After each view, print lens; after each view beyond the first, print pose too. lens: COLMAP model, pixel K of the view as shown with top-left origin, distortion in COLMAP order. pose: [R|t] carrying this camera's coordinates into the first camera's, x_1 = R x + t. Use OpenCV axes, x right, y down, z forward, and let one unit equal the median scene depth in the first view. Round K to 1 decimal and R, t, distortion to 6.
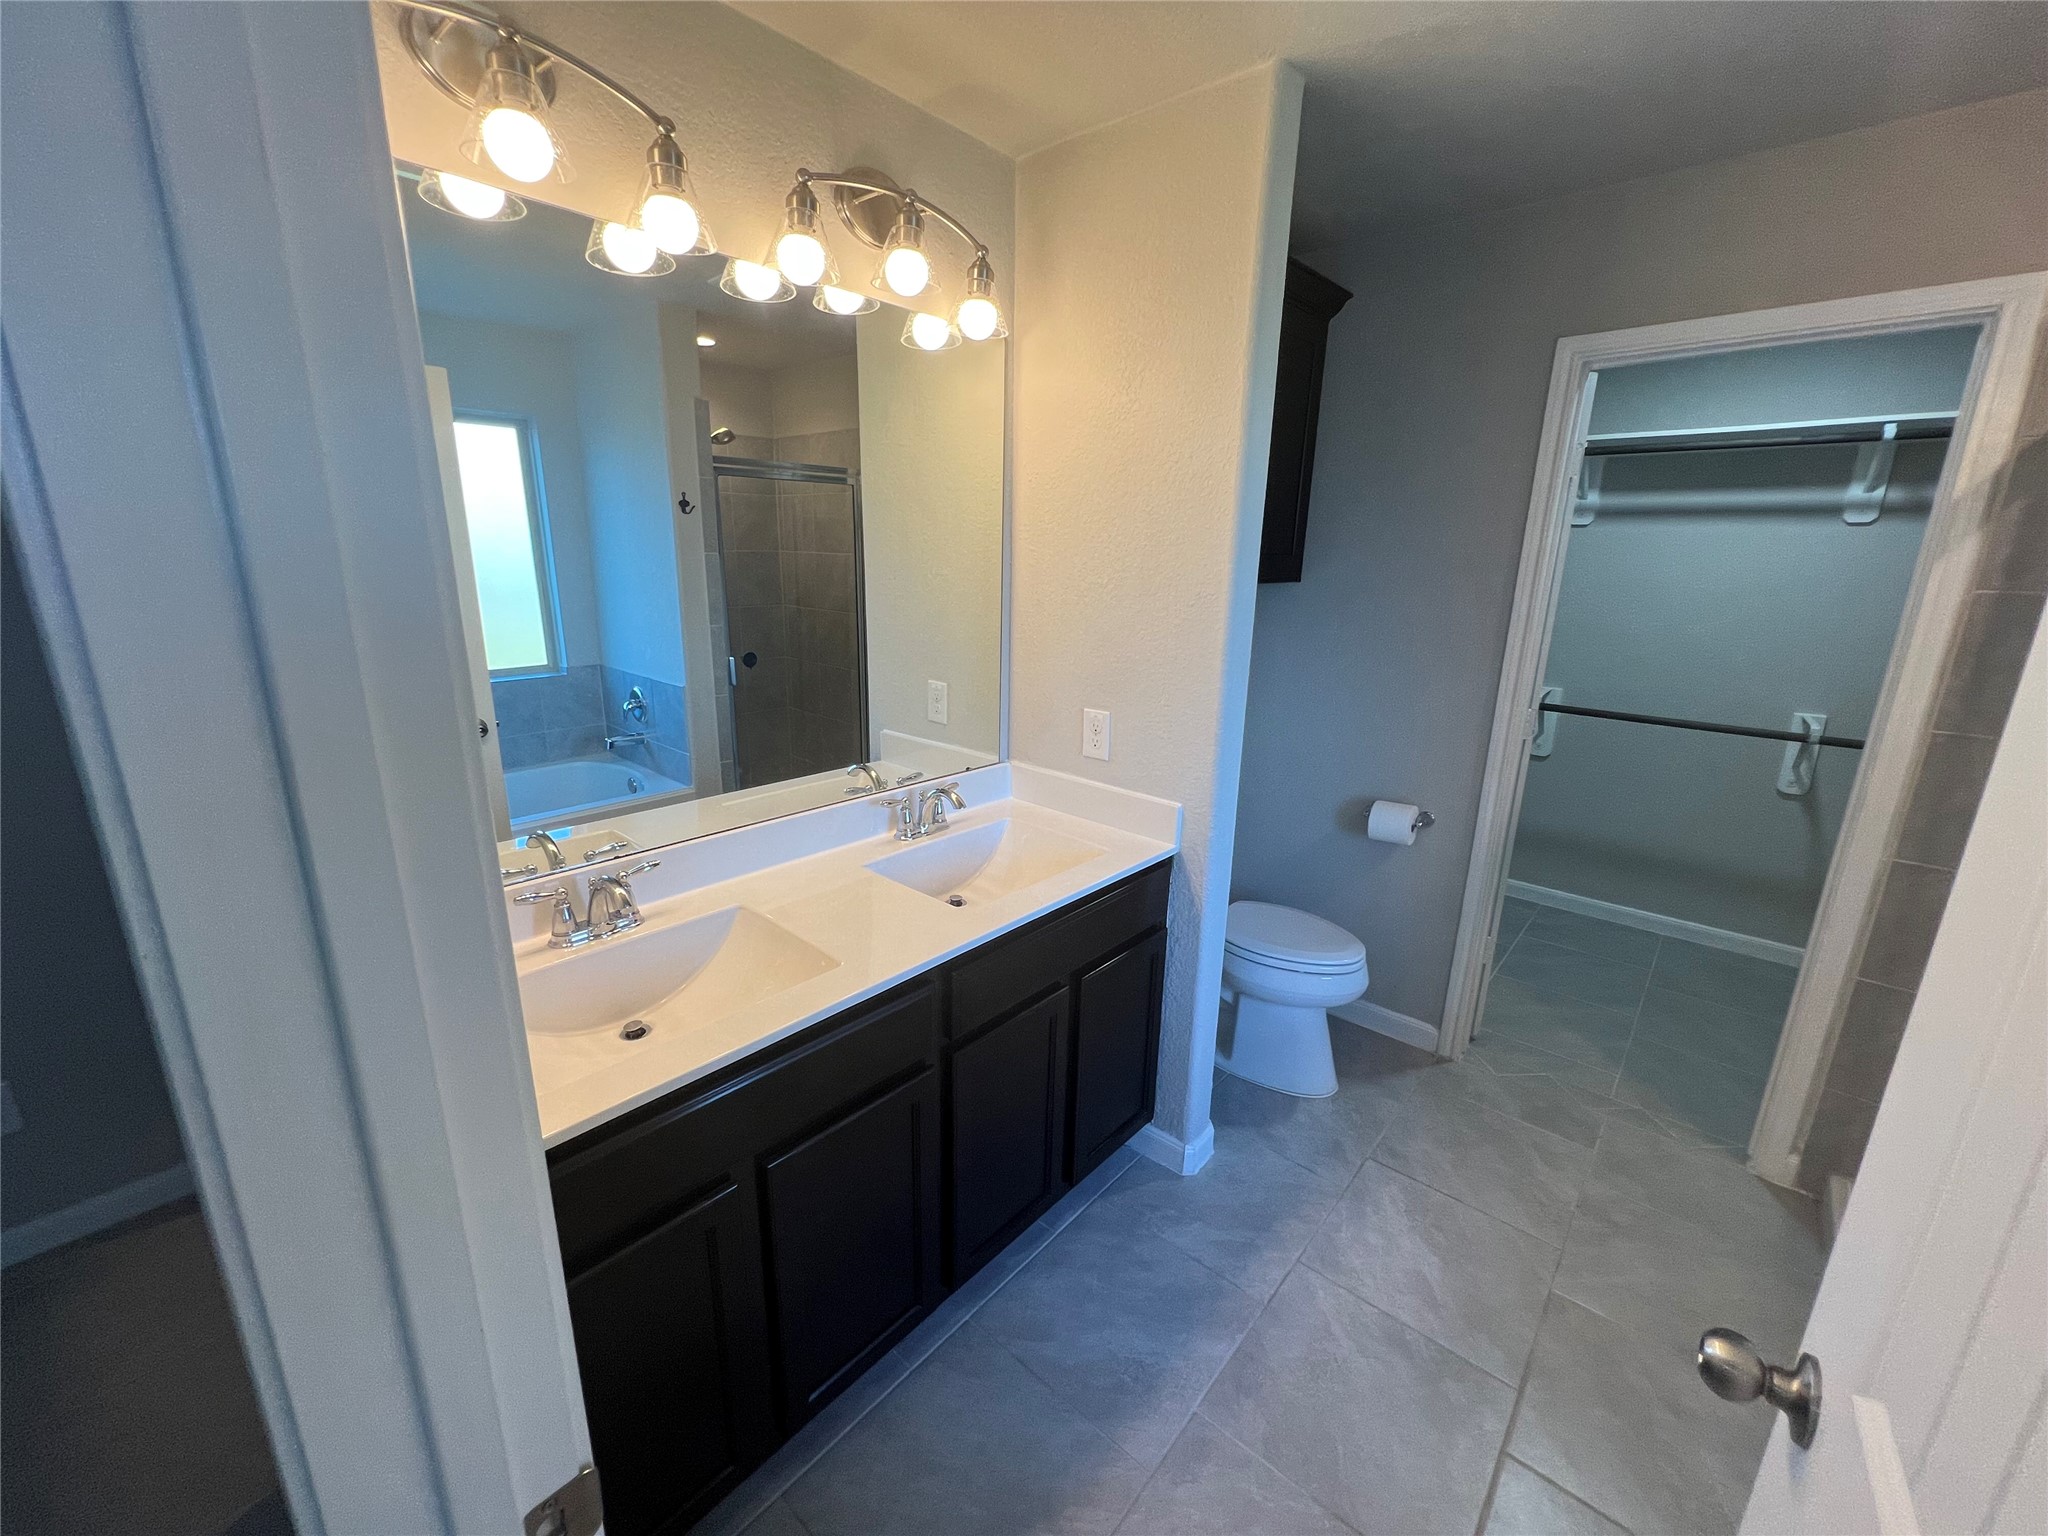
lens RADIAL K [[821.5, 0, 1015.7], [0, 821.5, 767.0], [0, 0, 1]] dist [0.000101, -0.000035]
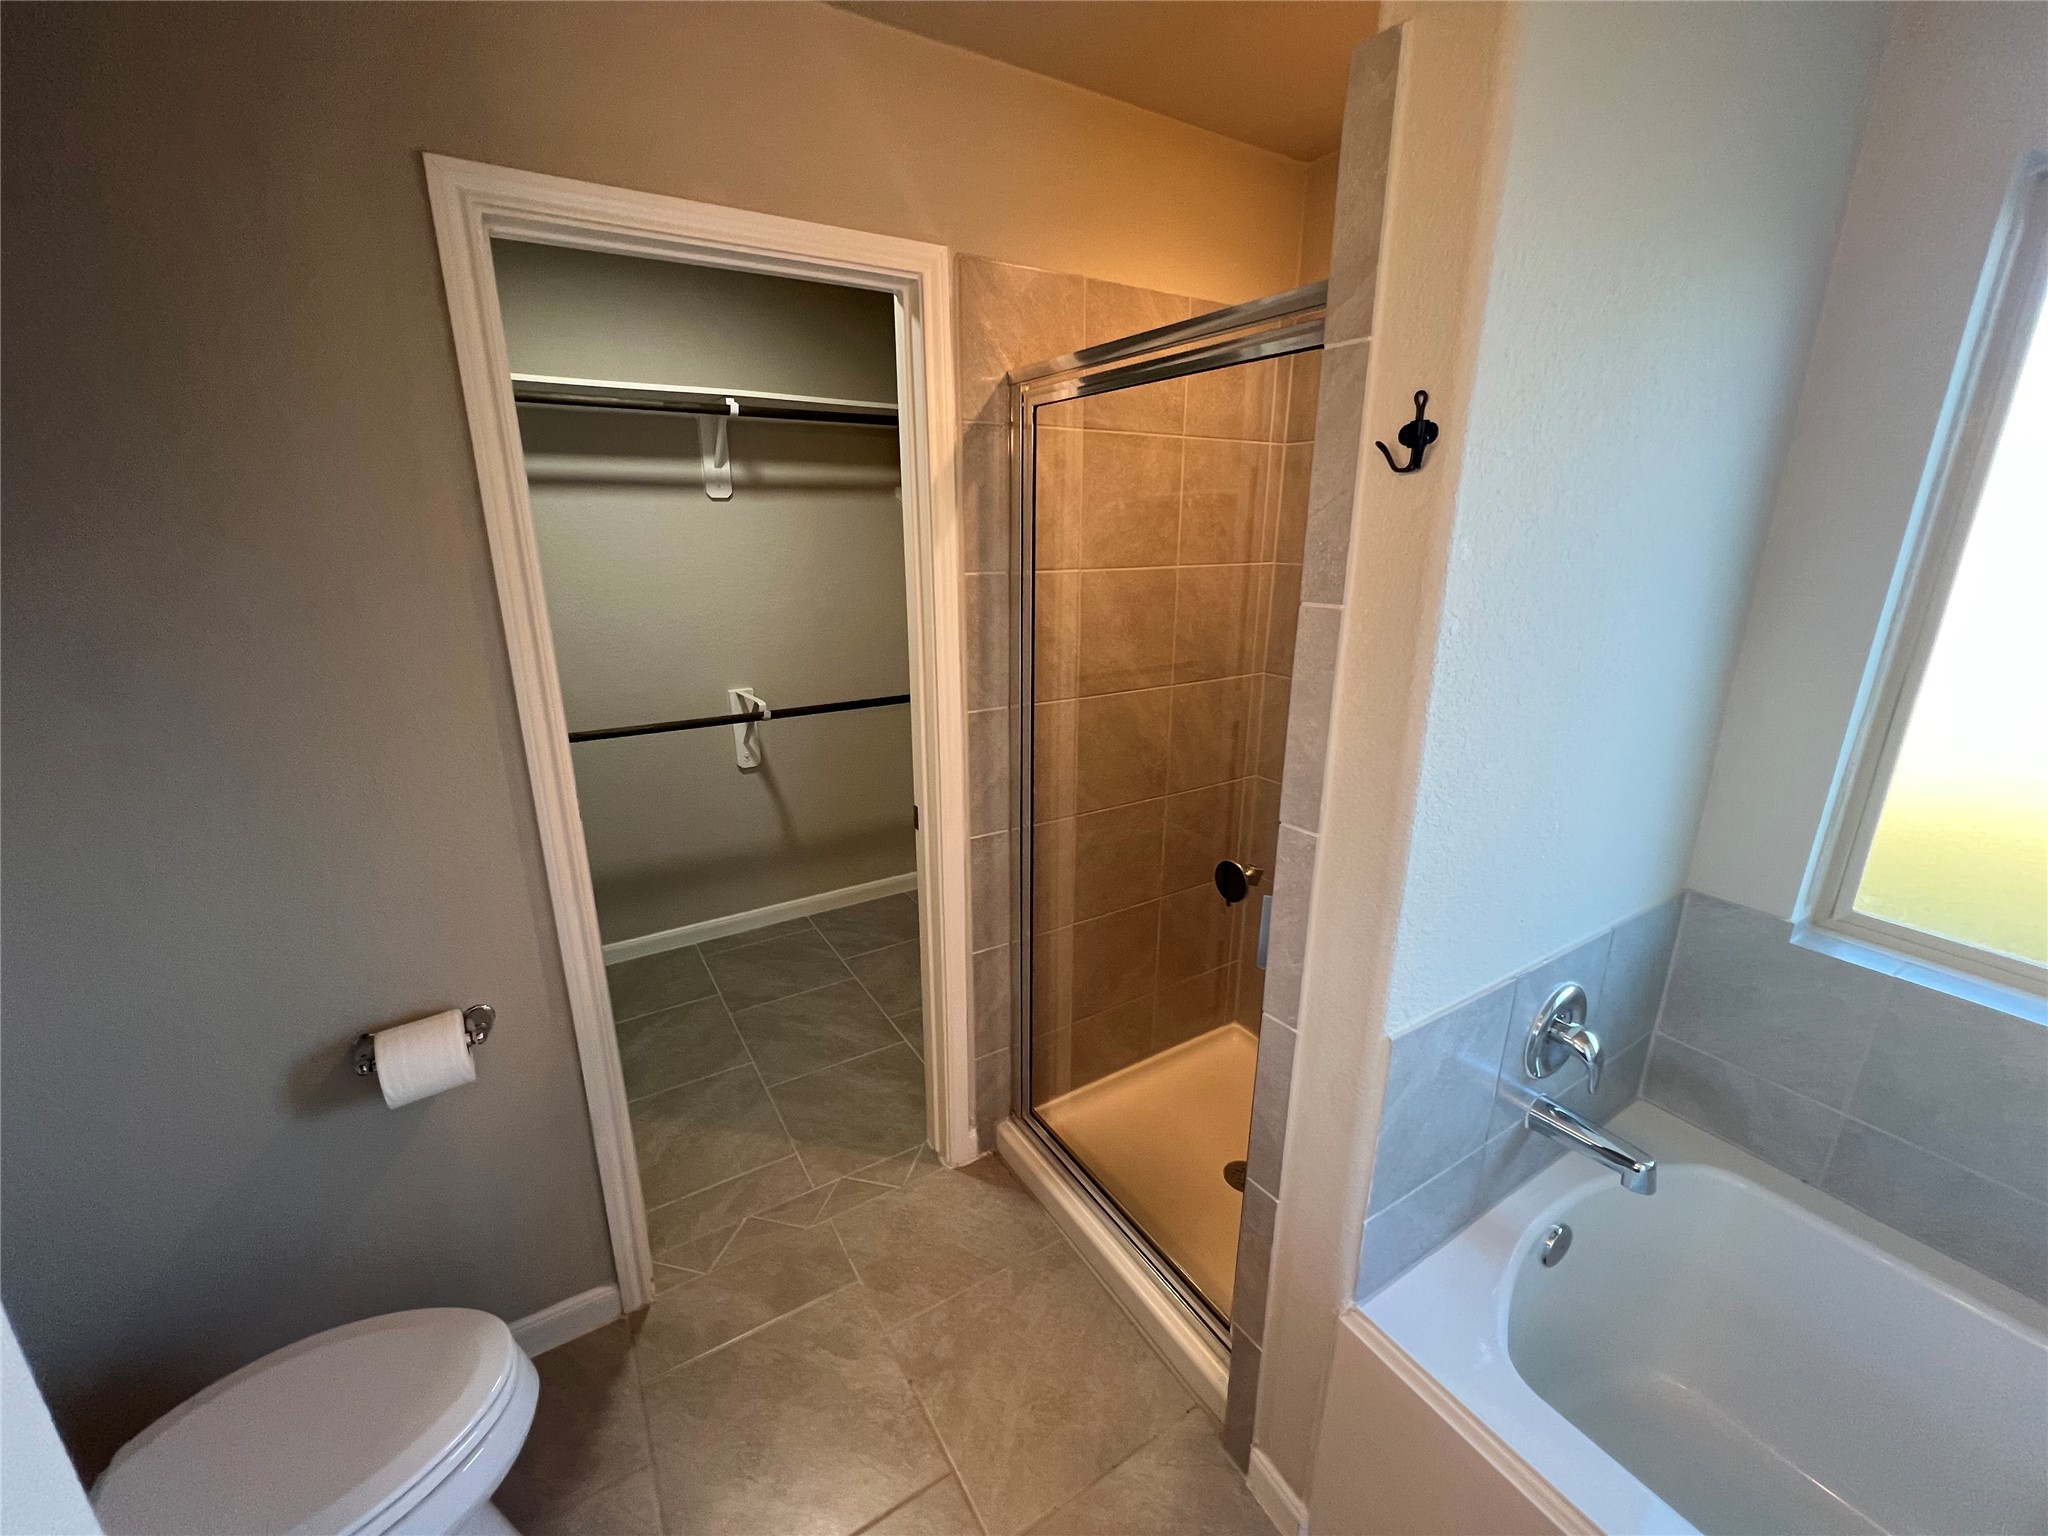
lens RADIAL K [[821.5, 0, 1015.7], [0, 821.5, 767.0], [0, 0, 1]] dist [0.000101, -0.000035]
pose [[0.280942, -0.287589, 0.915622, 0.126598], [0.251948, 0.942685, 0.218784, -0.127184], [-0.926064, 0.169223, 0.337297, 0.418498]]
